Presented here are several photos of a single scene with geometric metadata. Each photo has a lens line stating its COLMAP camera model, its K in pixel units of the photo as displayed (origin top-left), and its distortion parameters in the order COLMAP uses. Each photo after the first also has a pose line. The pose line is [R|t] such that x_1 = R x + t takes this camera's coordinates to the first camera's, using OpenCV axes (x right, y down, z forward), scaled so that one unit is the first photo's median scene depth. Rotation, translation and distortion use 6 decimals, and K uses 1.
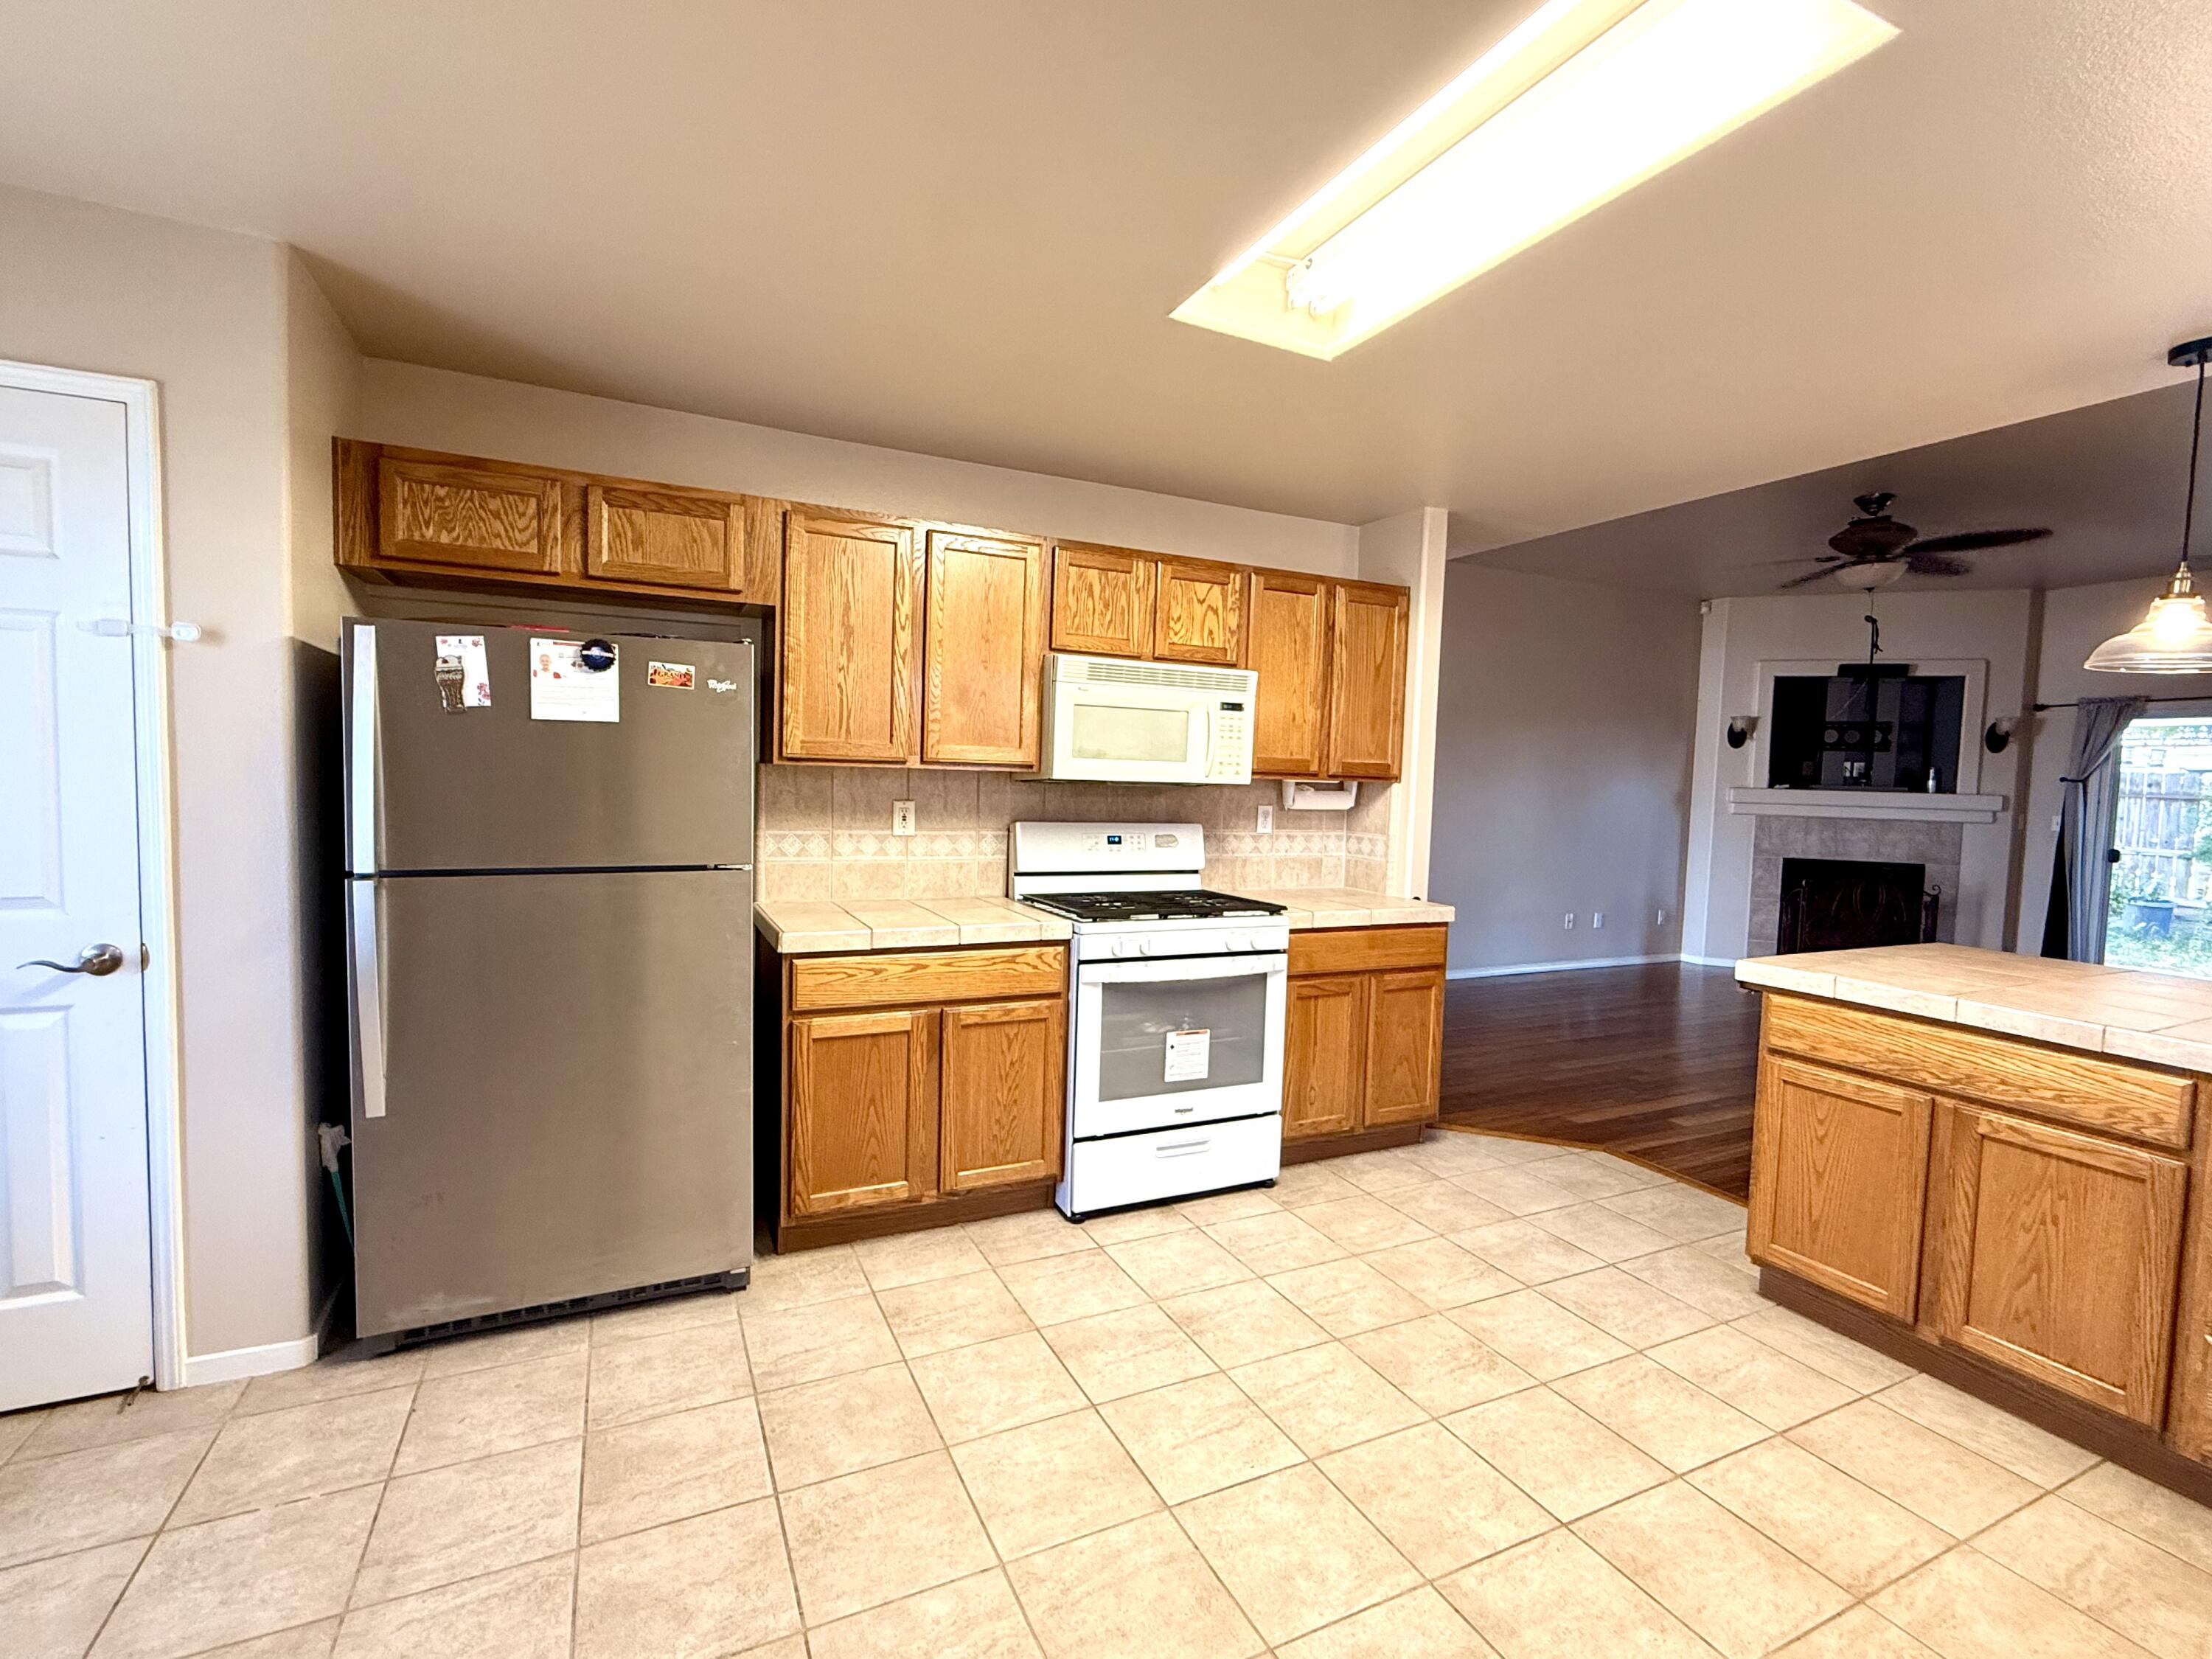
lens RADIAL K [[1032.8, 0, 1106.0], [0, 1032.8, 829.5], [0, 0, 1]] dist [-0.001284, 0.000014]
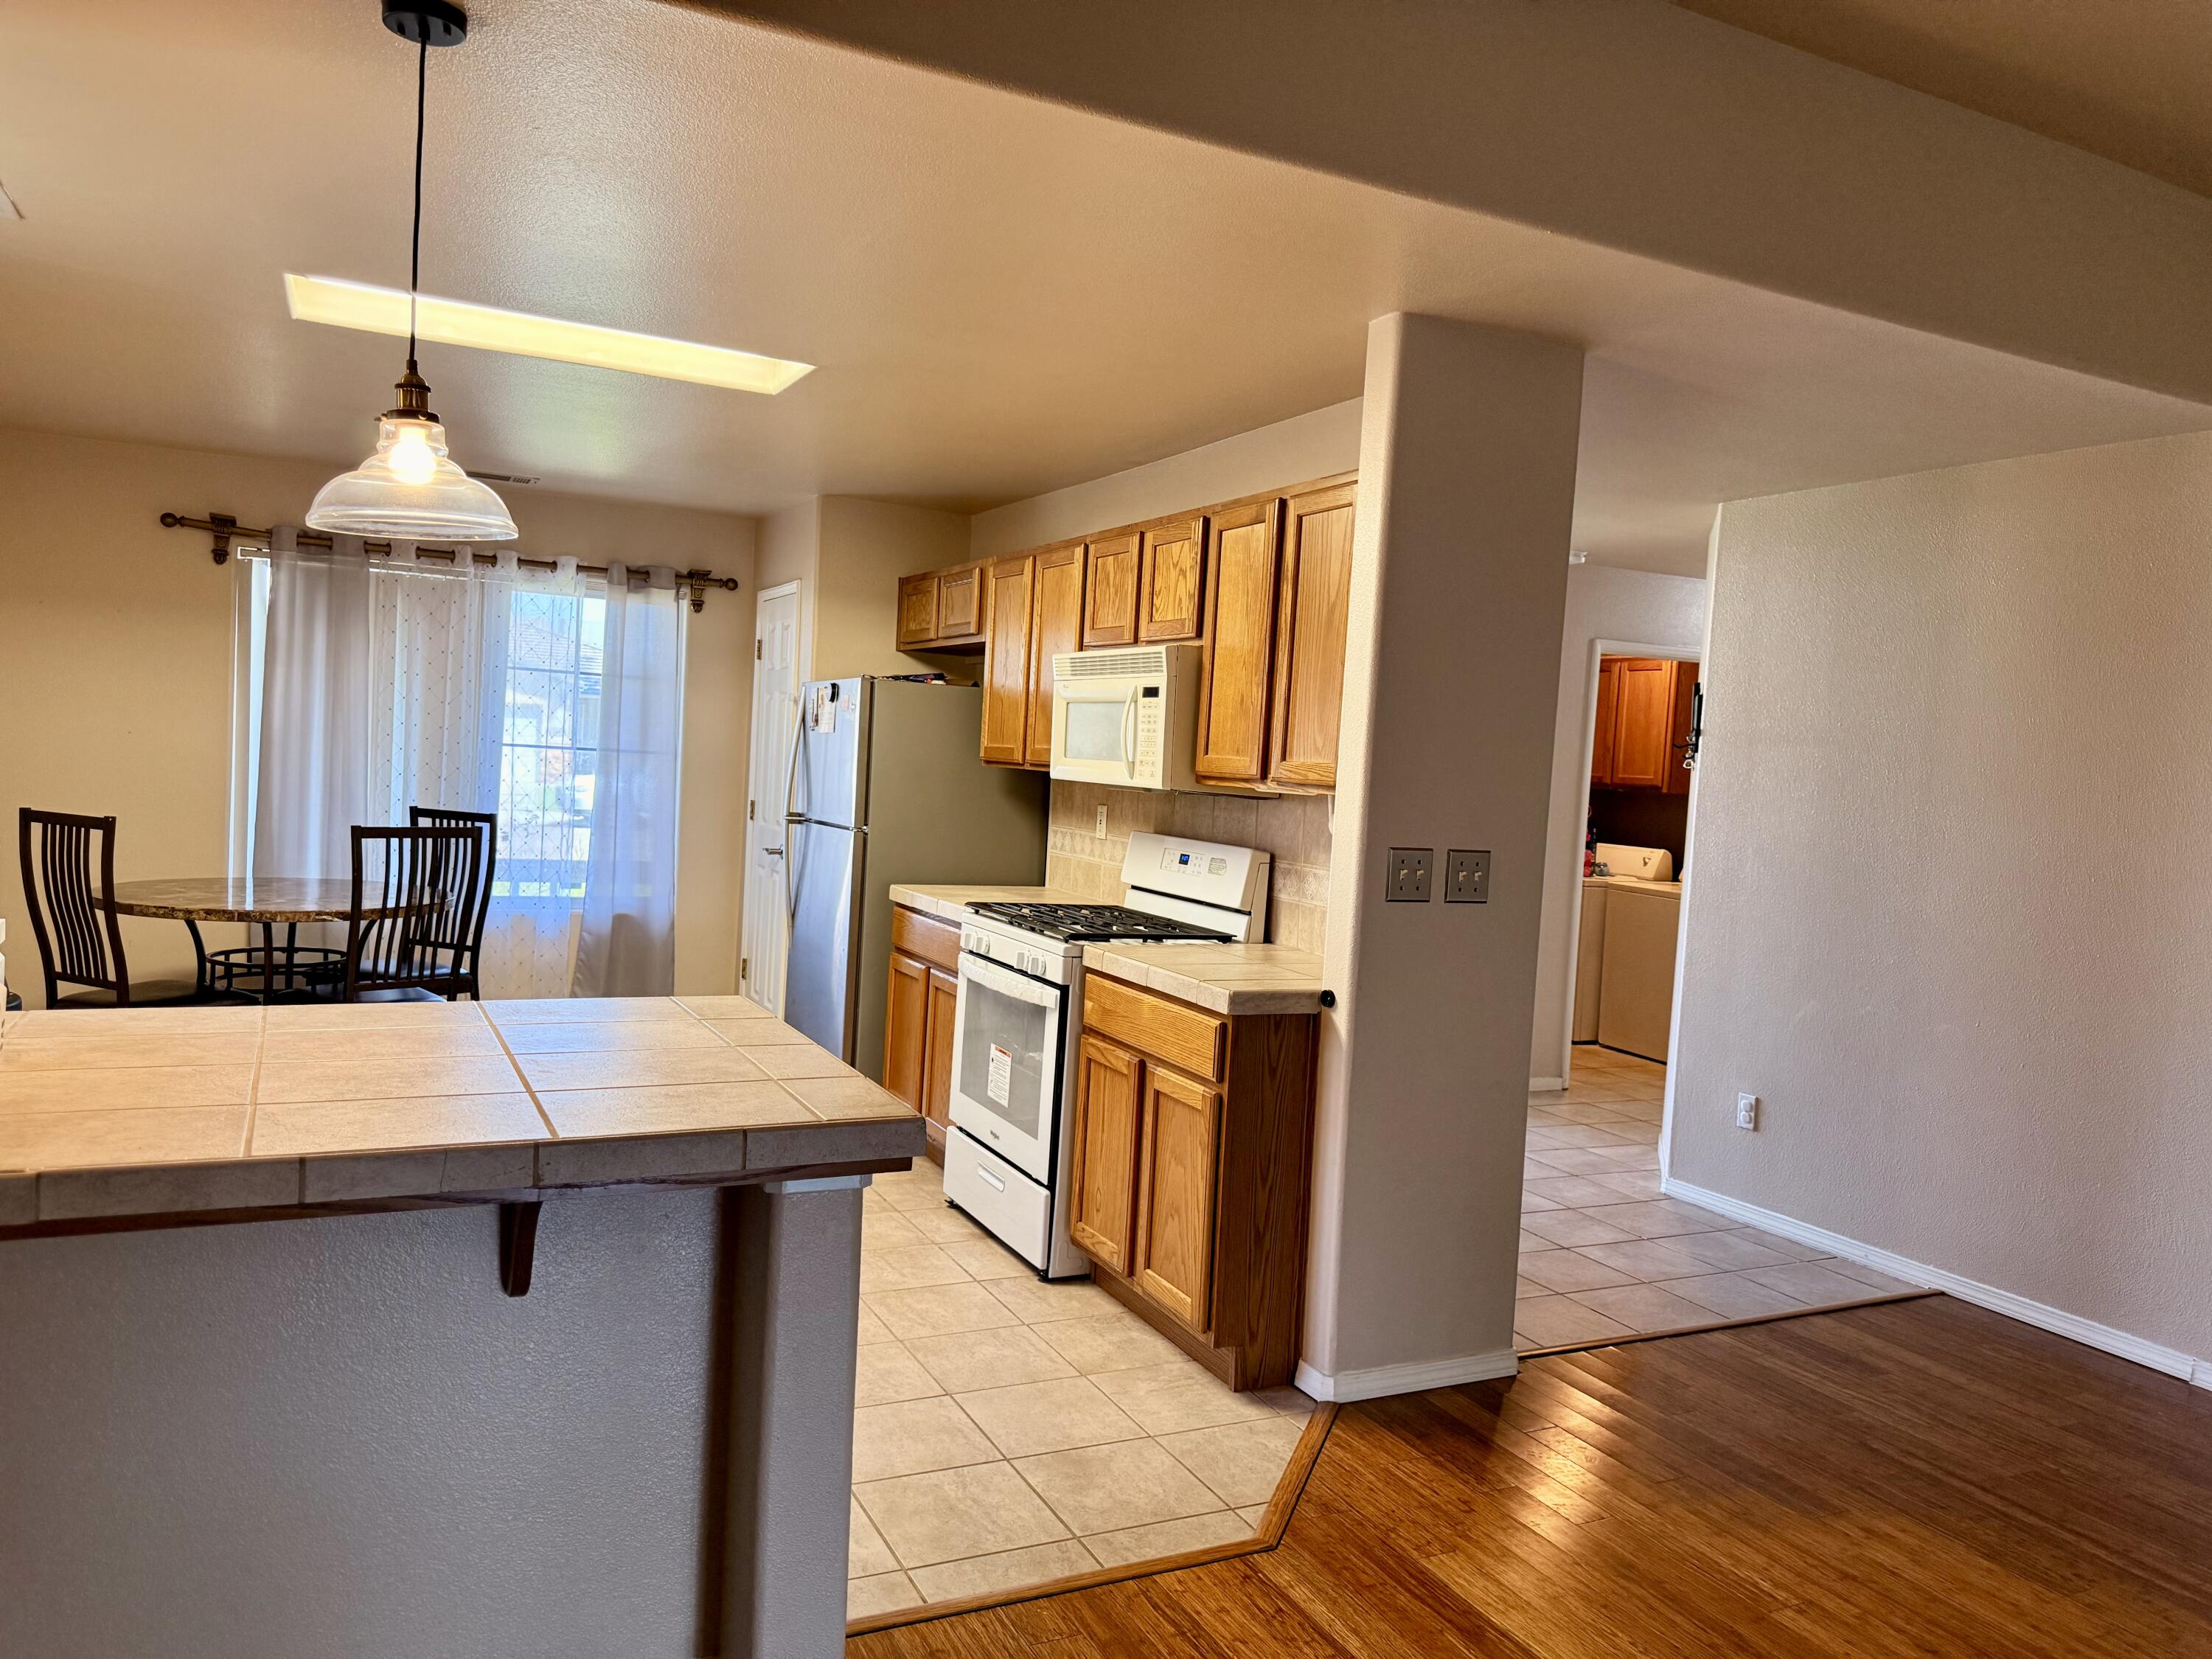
lens RADIAL K [[1567.3, 0, 1106.0], [0, 1567.3, 829.5], [0, 0, 1]] dist [-0.001171, -0.003506]
pose [[-0.009080, 0.017259, -0.999810, 1.456902], [-0.109208, 0.993853, 0.018148, -0.034338], [0.993977, 0.109352, -0.007139, 1.074913]]
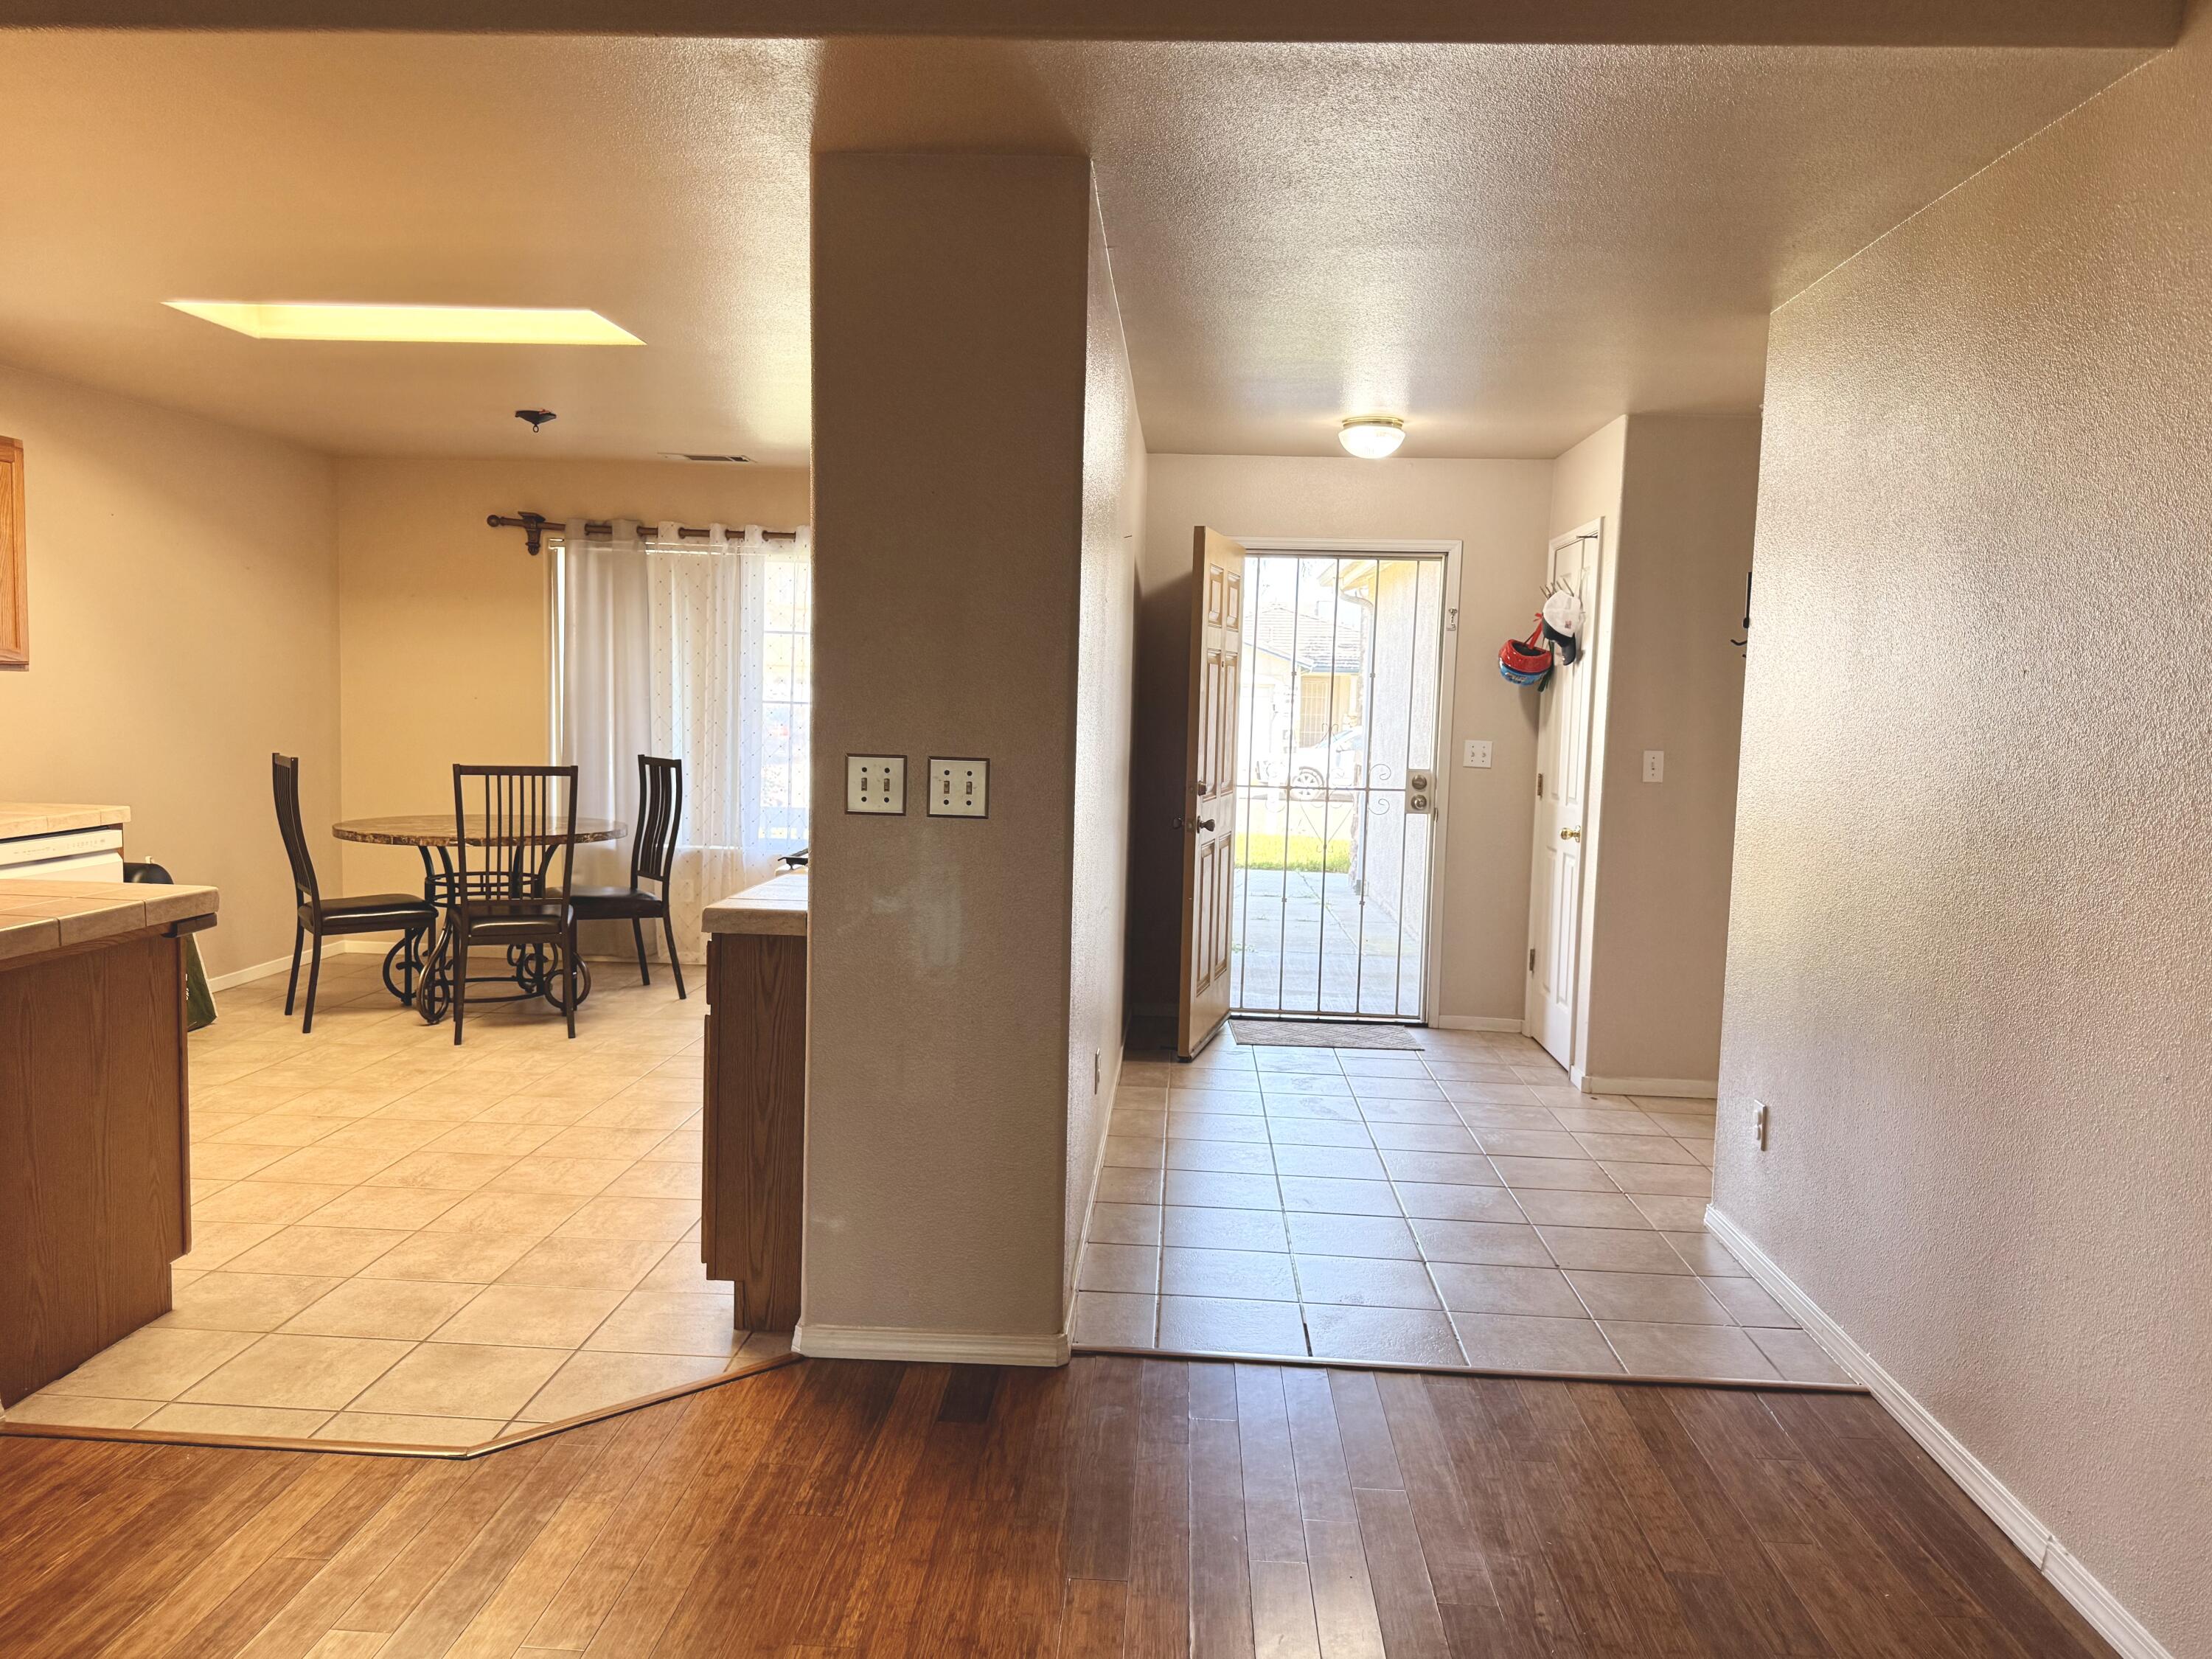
lens RADIAL K [[1589.4, 0, 1106.0], [0, 1589.4, 829.5], [0, 0, 1]] dist [0.069331, -0.132931]
pose [[-0.489554, 0.027607, -0.871536, 1.168883], [-0.089704, 0.992601, 0.081830, -0.074223], [0.867347, 0.118241, -0.483455, 1.892174]]
